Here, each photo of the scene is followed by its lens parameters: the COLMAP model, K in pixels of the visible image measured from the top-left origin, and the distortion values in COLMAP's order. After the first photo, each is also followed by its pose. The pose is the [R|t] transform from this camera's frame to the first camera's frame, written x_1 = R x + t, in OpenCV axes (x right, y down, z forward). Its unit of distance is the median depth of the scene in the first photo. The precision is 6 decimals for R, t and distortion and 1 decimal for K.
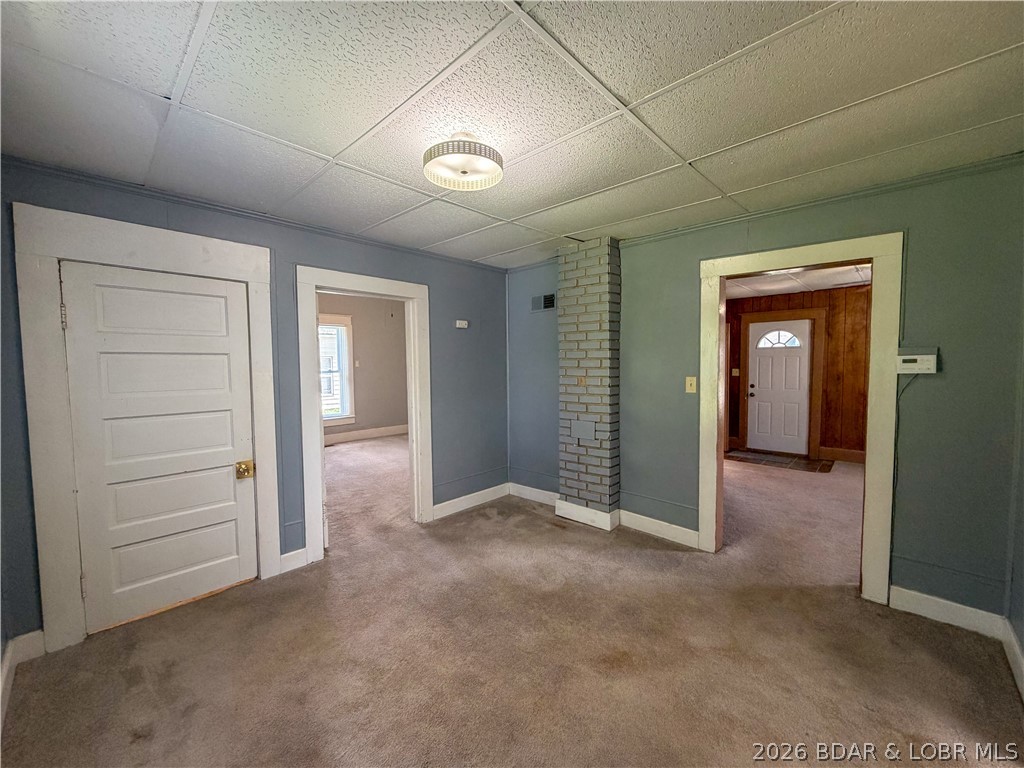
lens RADIAL K [[409.4, 0, 510.2], [0, 409.4, 384.2], [0, 0, 1]] dist [-0.000985, -0.000165]
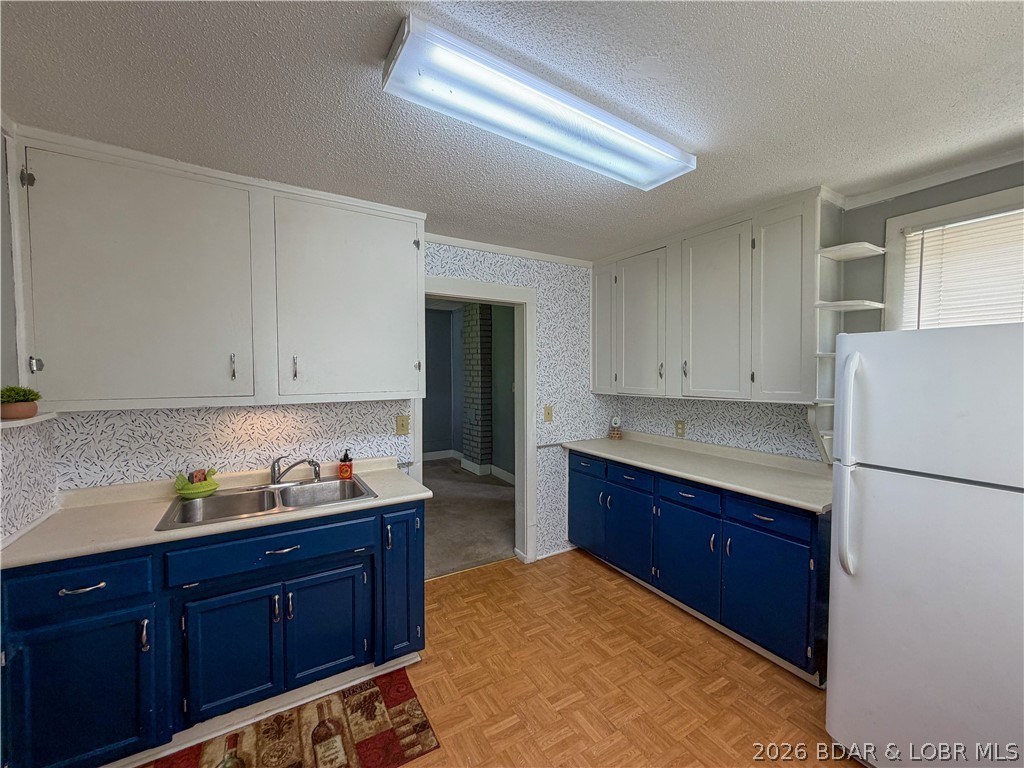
lens RADIAL K [[409.4, 0, 510.2], [0, 409.4, 384.2], [0, 0, 1]] dist [-0.000985, -0.000165]
pose [[0.967209, 0.024758, -0.252772, 0.766699], [-0.027227, 0.999610, -0.006277, -0.001814], [0.252518, 0.012953, 0.967505, -0.562289]]
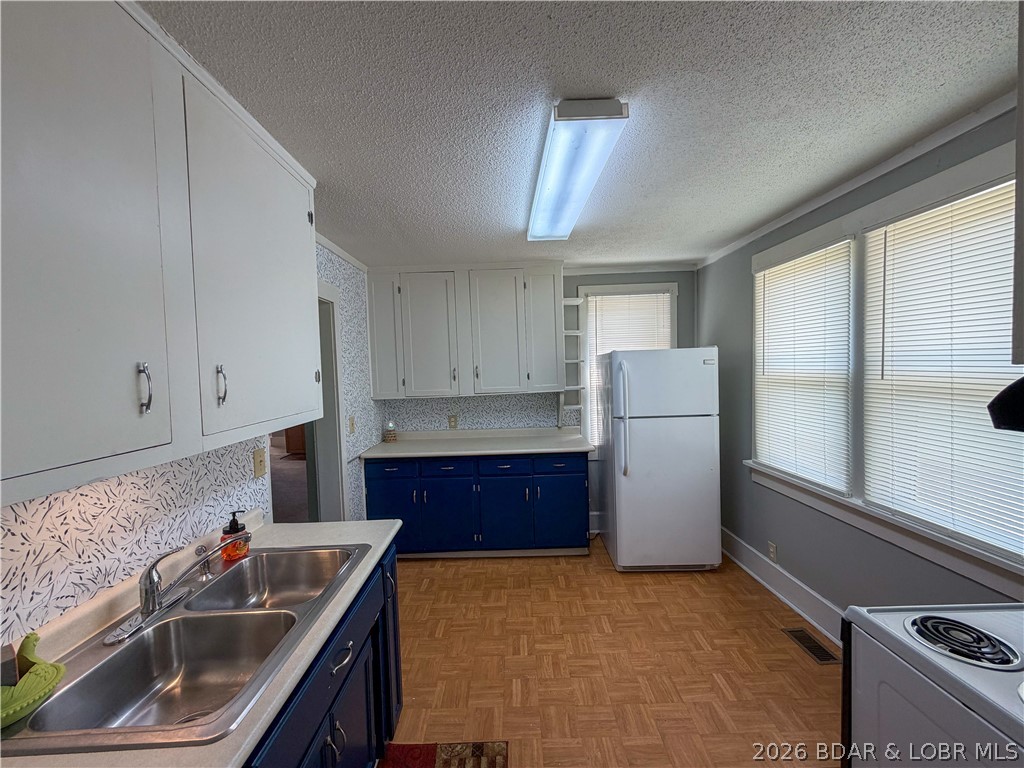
lens RADIAL K [[409.4, 0, 510.2], [0, 409.4, 384.2], [0, 0, 1]] dist [-0.000985, -0.000165]
pose [[0.715111, -0.035071, 0.698131, 0.245290], [0.052732, 0.998601, -0.003849, -0.007772], [-0.697019, 0.039566, 0.715960, -0.486492]]
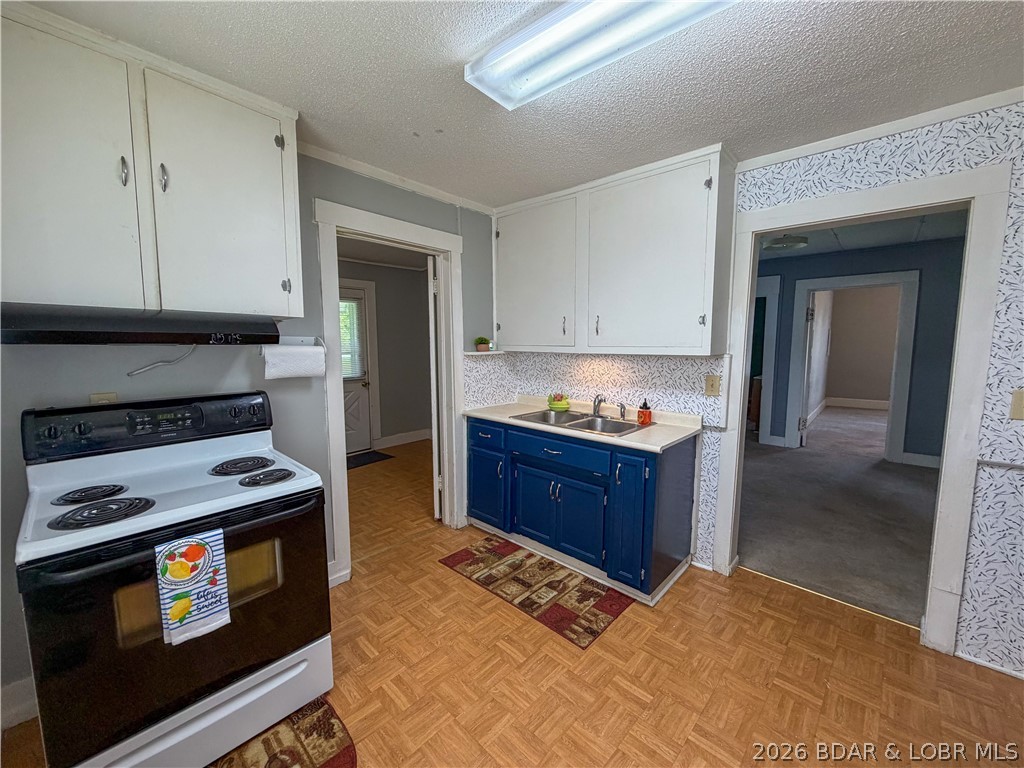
lens RADIAL K [[409.4, 0, 510.2], [0, 409.4, 384.2], [0, 0, 1]] dist [-0.000985, -0.000165]
pose [[0.017186, 0.121889, -0.992395, 1.082565], [-0.047334, 0.991528, 0.120963, 0.003466], [0.998731, 0.044895, 0.022810, -0.240340]]
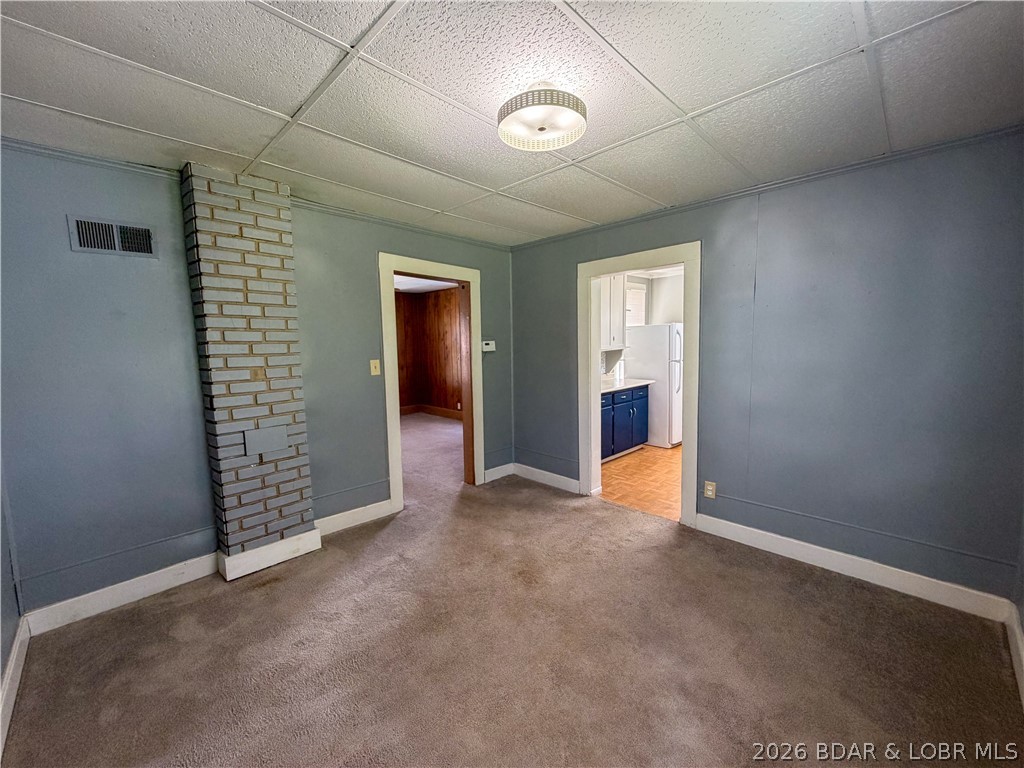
lens RADIAL K [[409.4, 0, 510.2], [0, 409.4, 384.2], [0, 0, 1]] dist [-0.000985, -0.000165]
pose [[0.019614, -0.092714, 0.995500, -0.551572], [0.067267, 0.993557, 0.091208, -0.025807], [-0.997542, 0.065175, 0.025724, 0.565380]]
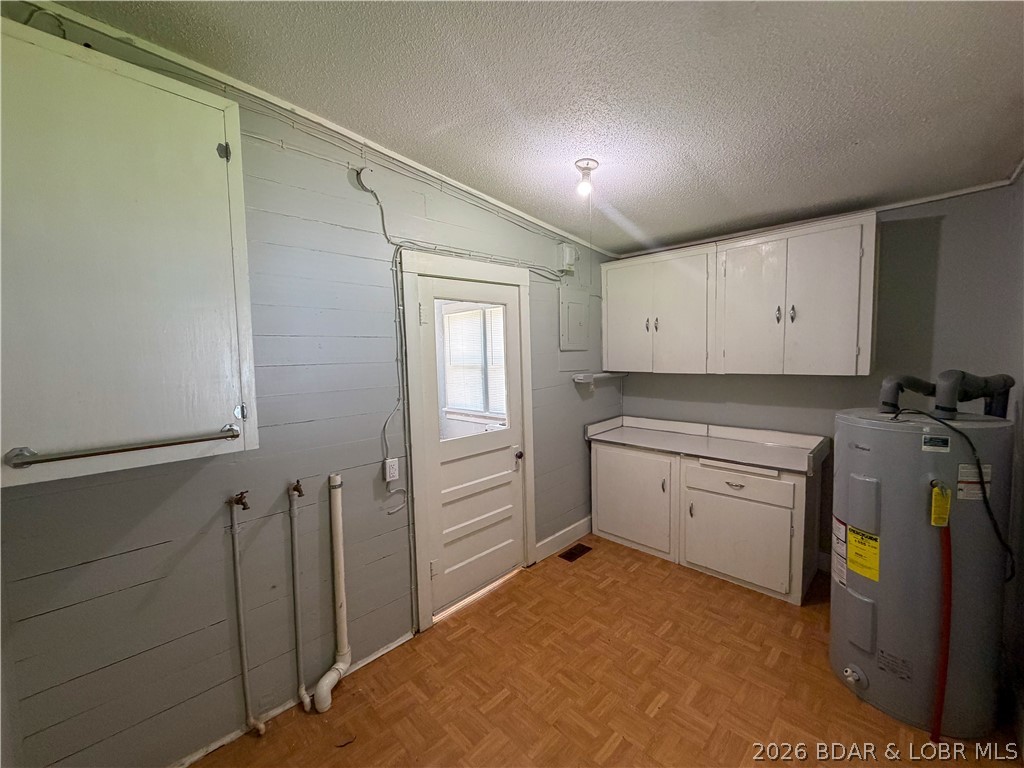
lens RADIAL K [[409.4, 0, 510.2], [0, 409.4, 384.2], [0, 0, 1]] dist [-0.000985, -0.000165]
pose [[-0.998461, 0.048925, 0.026097, 0.796661], [0.051675, 0.991674, 0.117954, -0.069623], [-0.020109, 0.119121, -0.992676, 0.425144]]
